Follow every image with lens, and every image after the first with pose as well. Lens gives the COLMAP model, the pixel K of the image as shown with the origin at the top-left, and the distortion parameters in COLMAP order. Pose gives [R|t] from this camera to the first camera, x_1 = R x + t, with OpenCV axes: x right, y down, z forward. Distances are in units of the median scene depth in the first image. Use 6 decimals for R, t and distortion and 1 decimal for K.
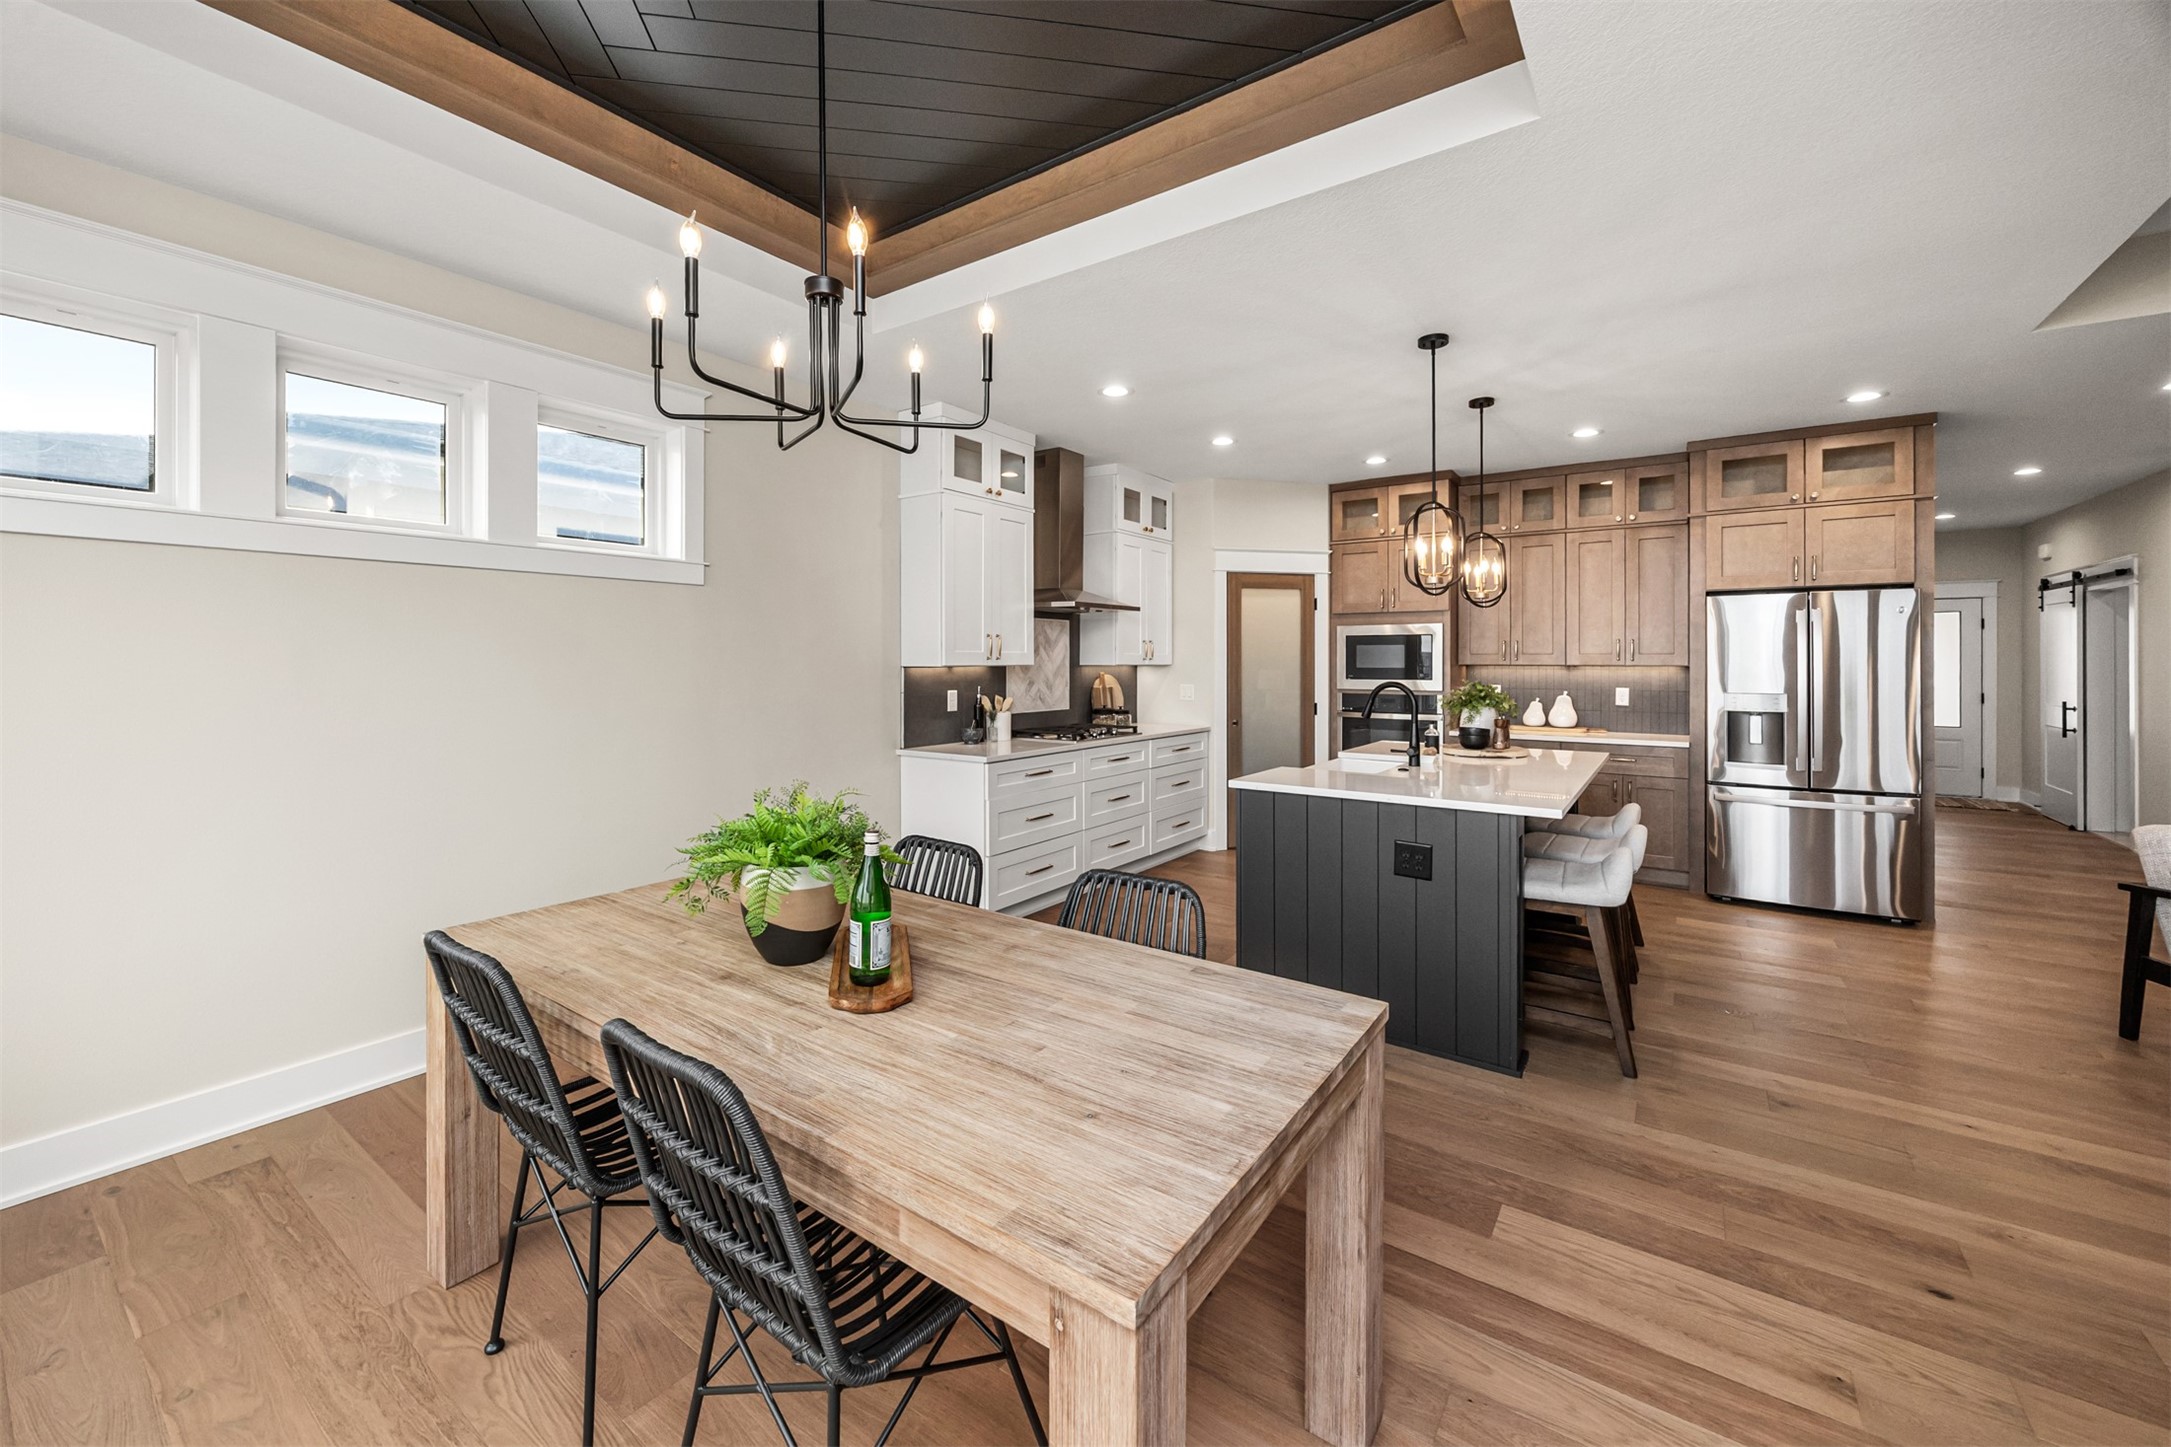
lens RADIAL K [[855.8, 0, 1074.4], [0, 855.8, 659.6], [0, 0, 1]] dist [0.000200, 0.000040]
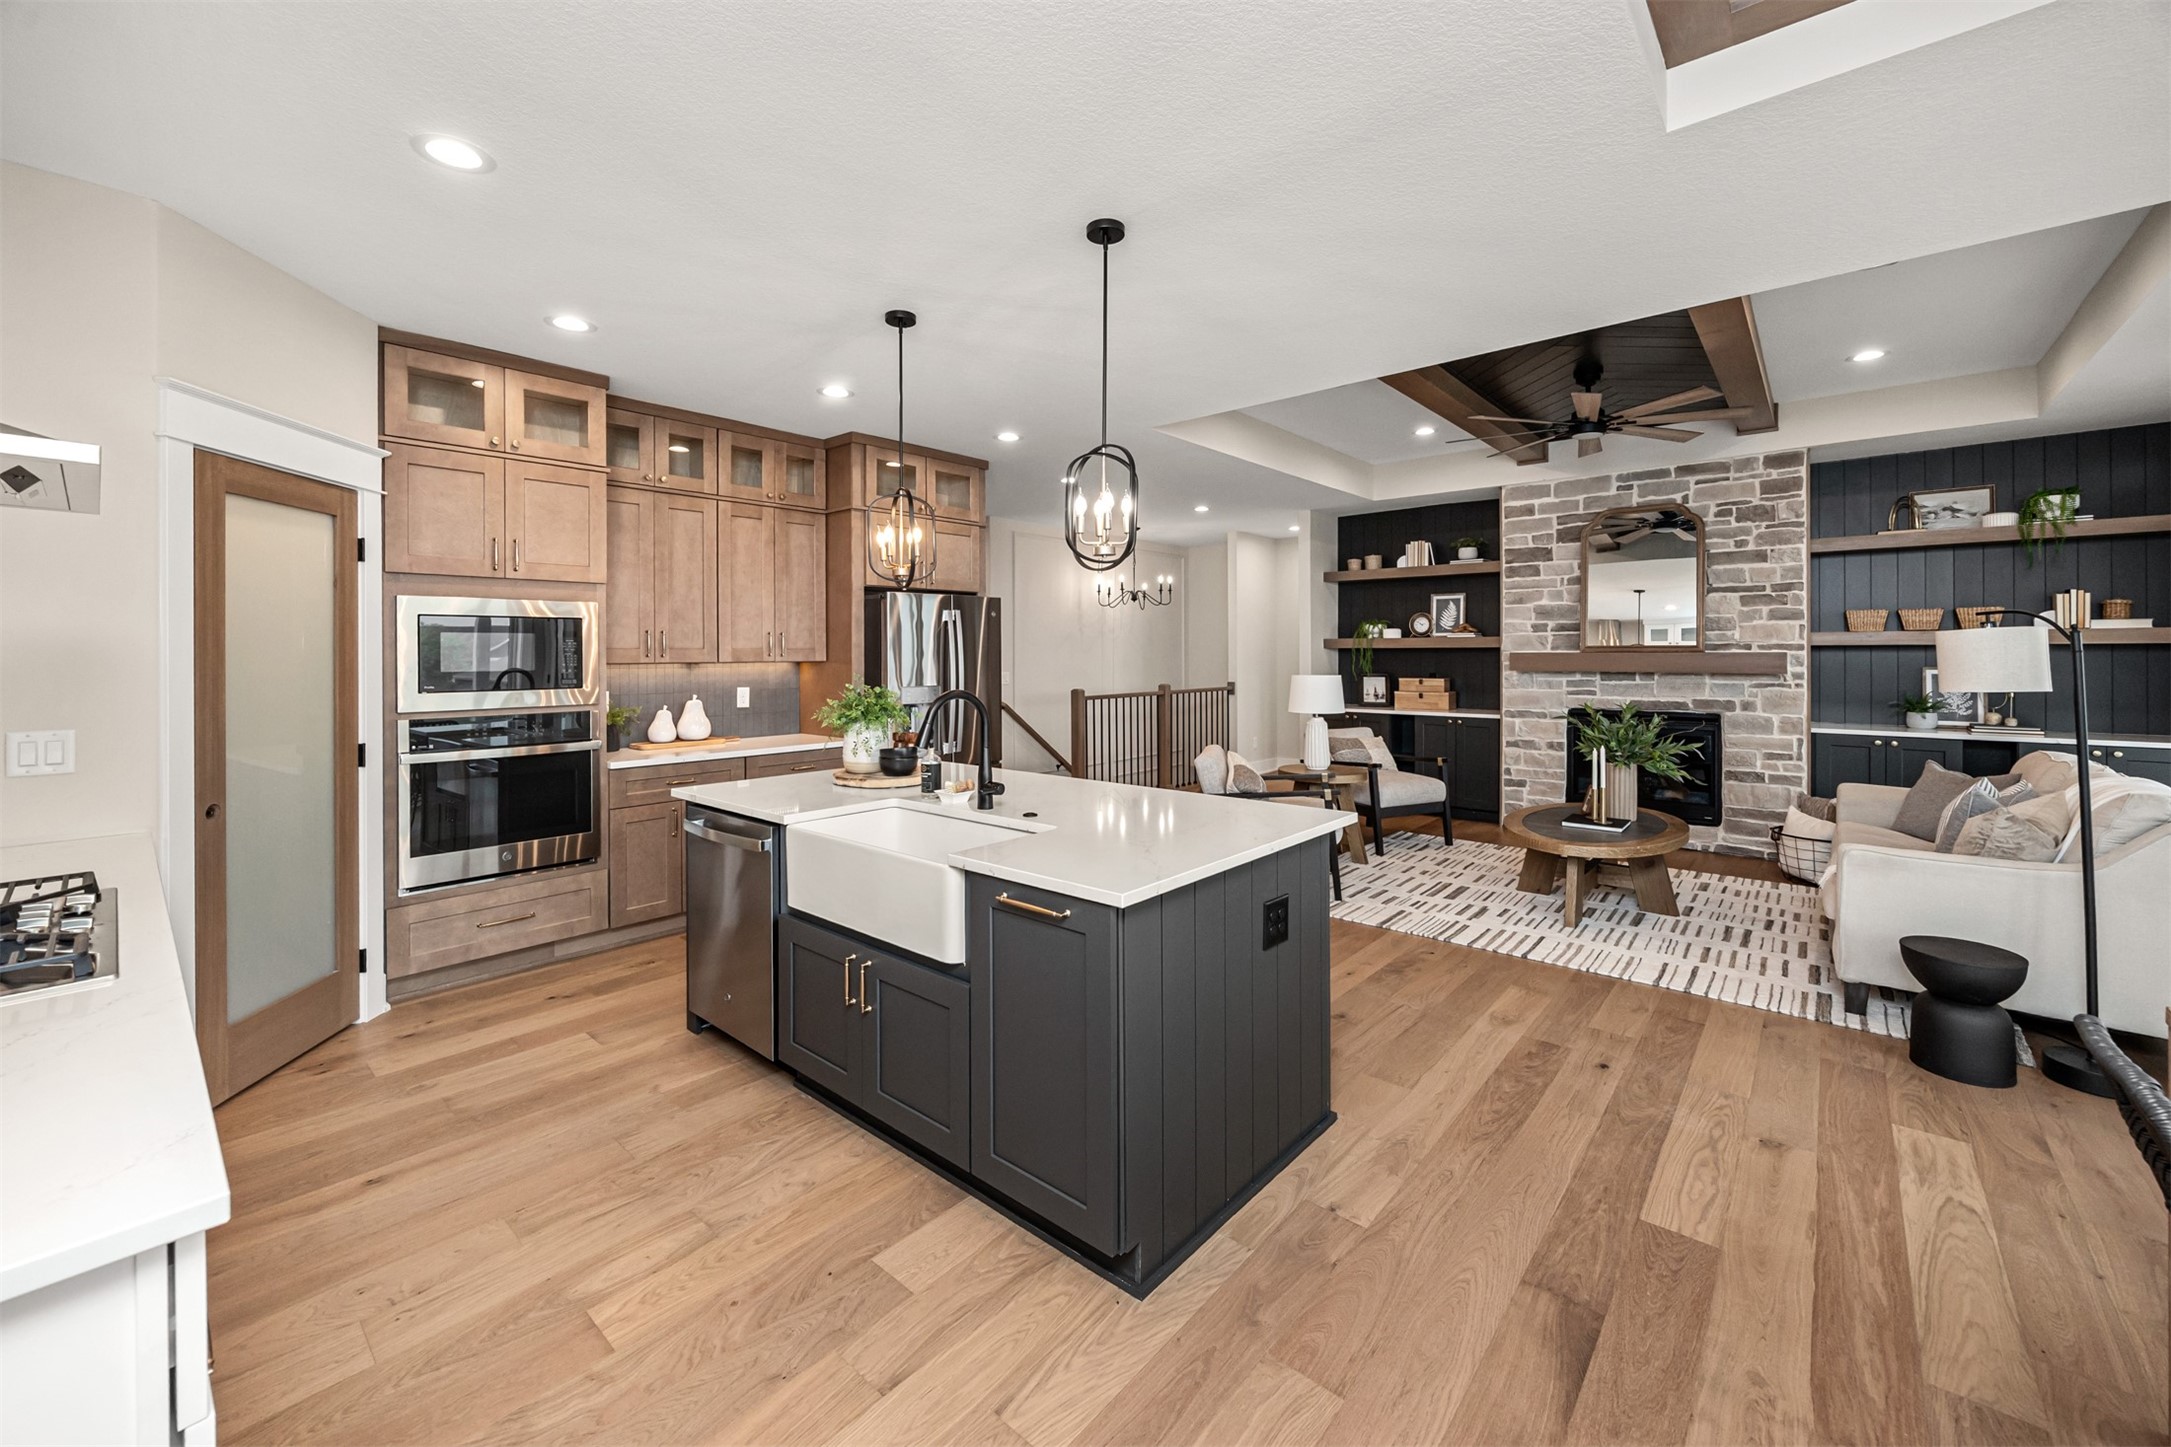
lens RADIAL K [[852.7, 0, 1076.4], [0, 852.7, 653.0], [0, 0, 1]] dist [-0.002215, -0.000267]
pose [[0.102442, -0.003638, 0.994732, -0.213883], [0.003380, 0.999989, 0.003309, -0.004353], [-0.994733, 0.003023, 0.102453, 0.626641]]
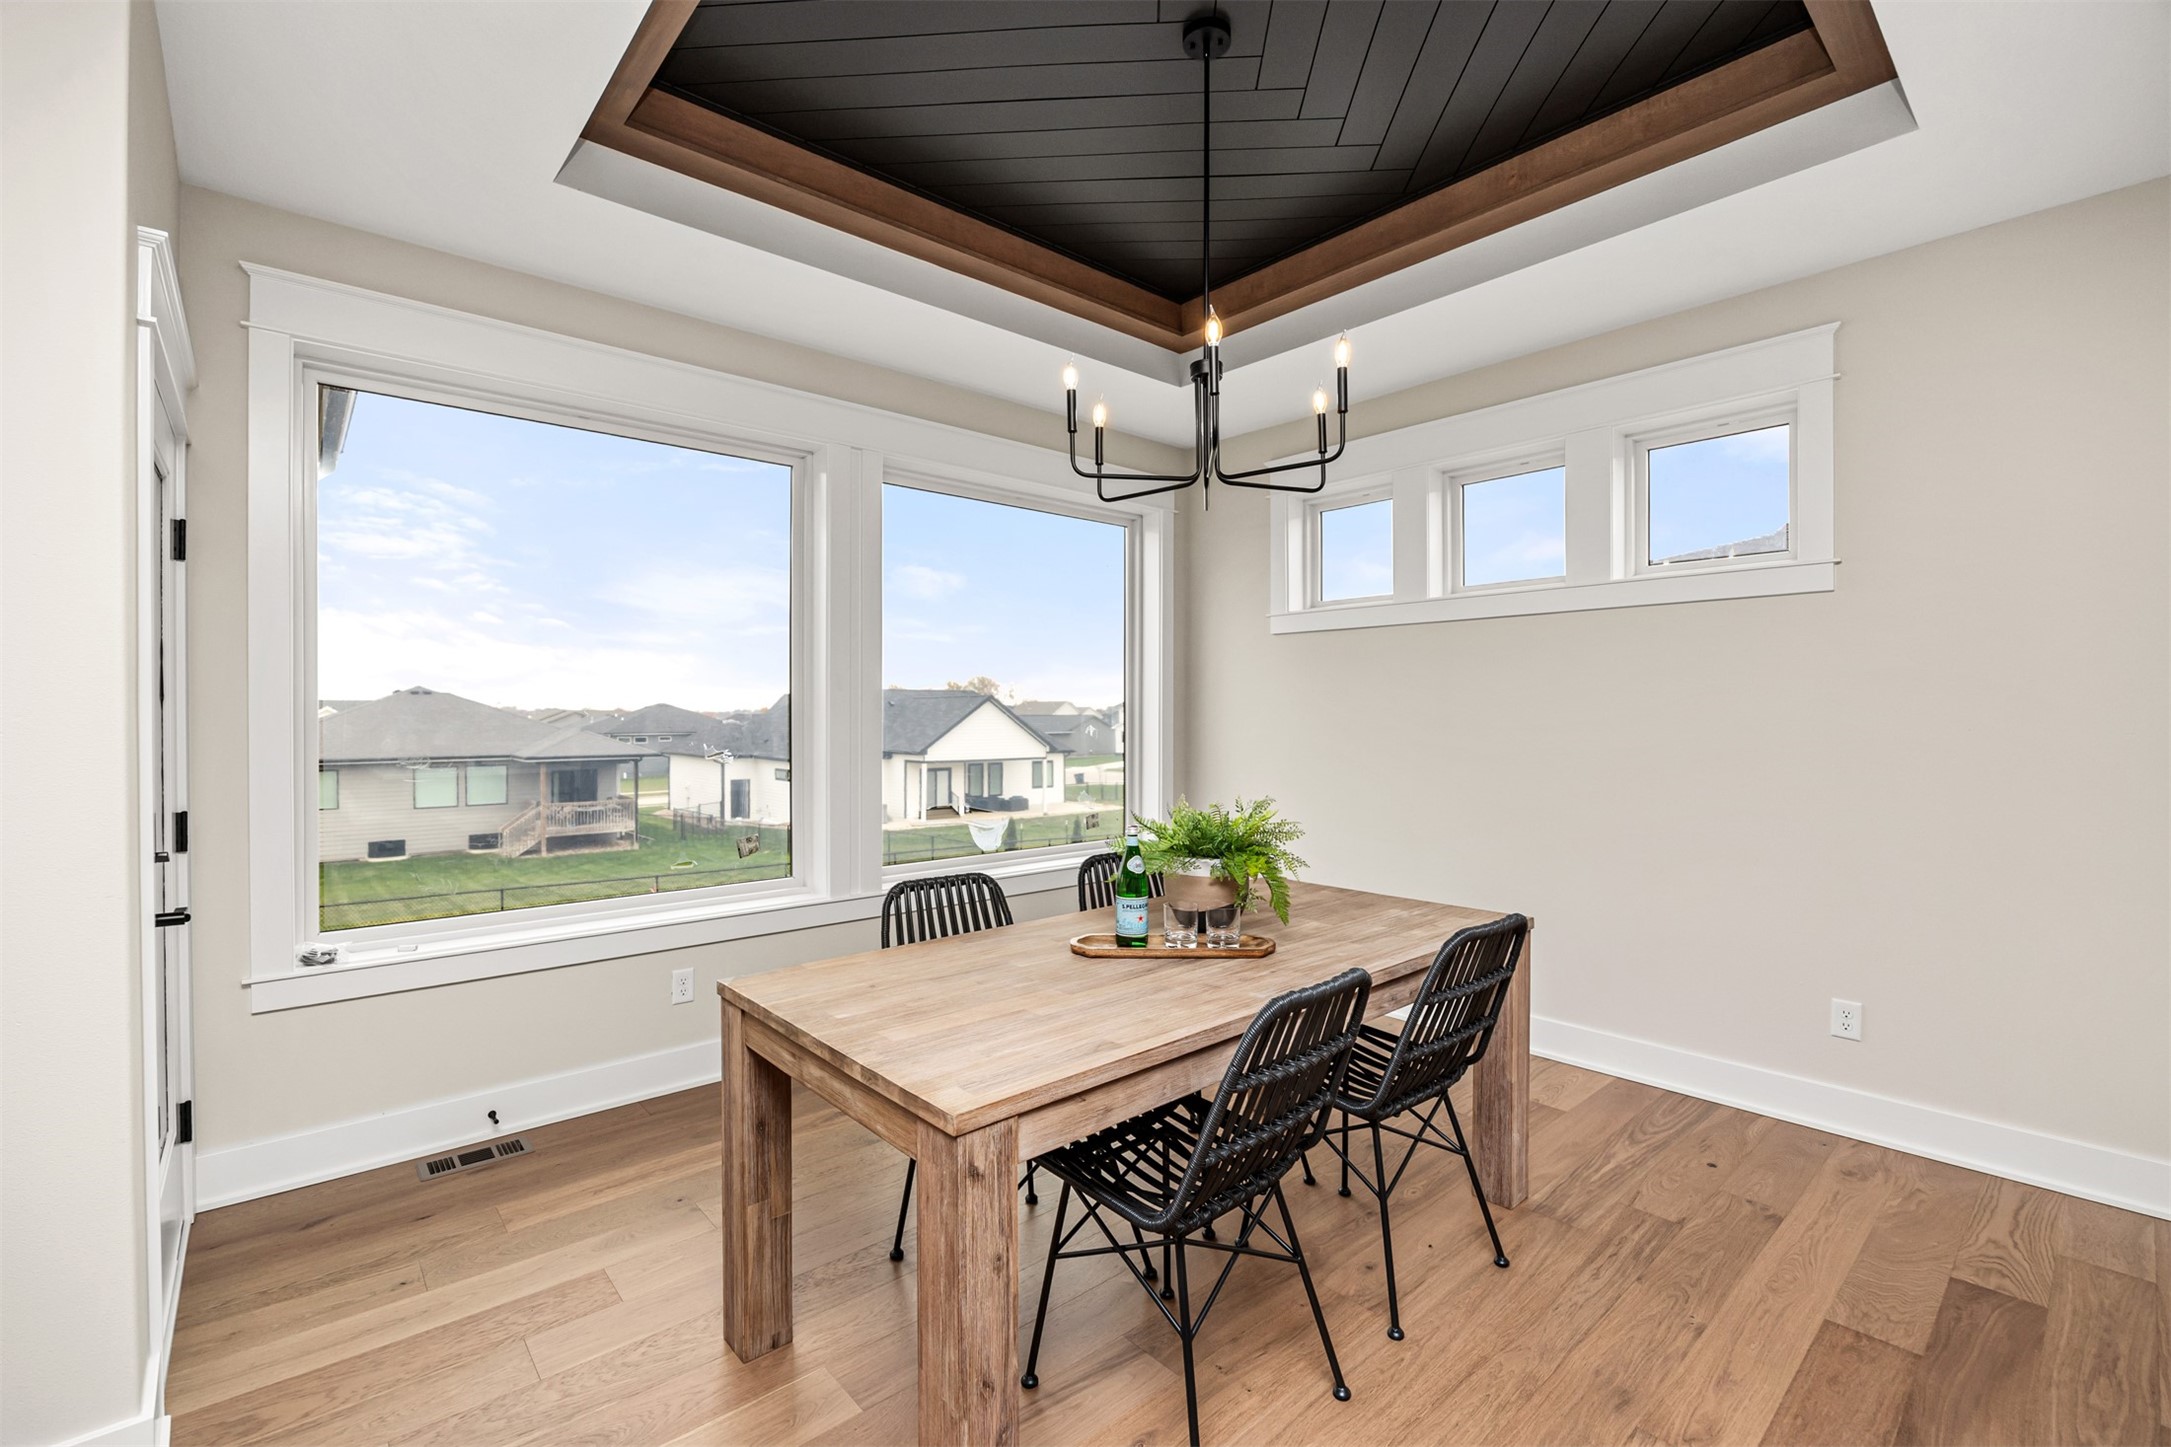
lens RADIAL K [[935.9, 0, 1072.4], [0, 935.9, 722.5], [0, 0, 1]] dist [-0.013381, 0.000258]
pose [[-0.237672, 0.006264, -0.971325, 0.335934], [0.001772, 0.999980, 0.006015, 0.012979], [0.971344, -0.000291, -0.237678, 0.379810]]
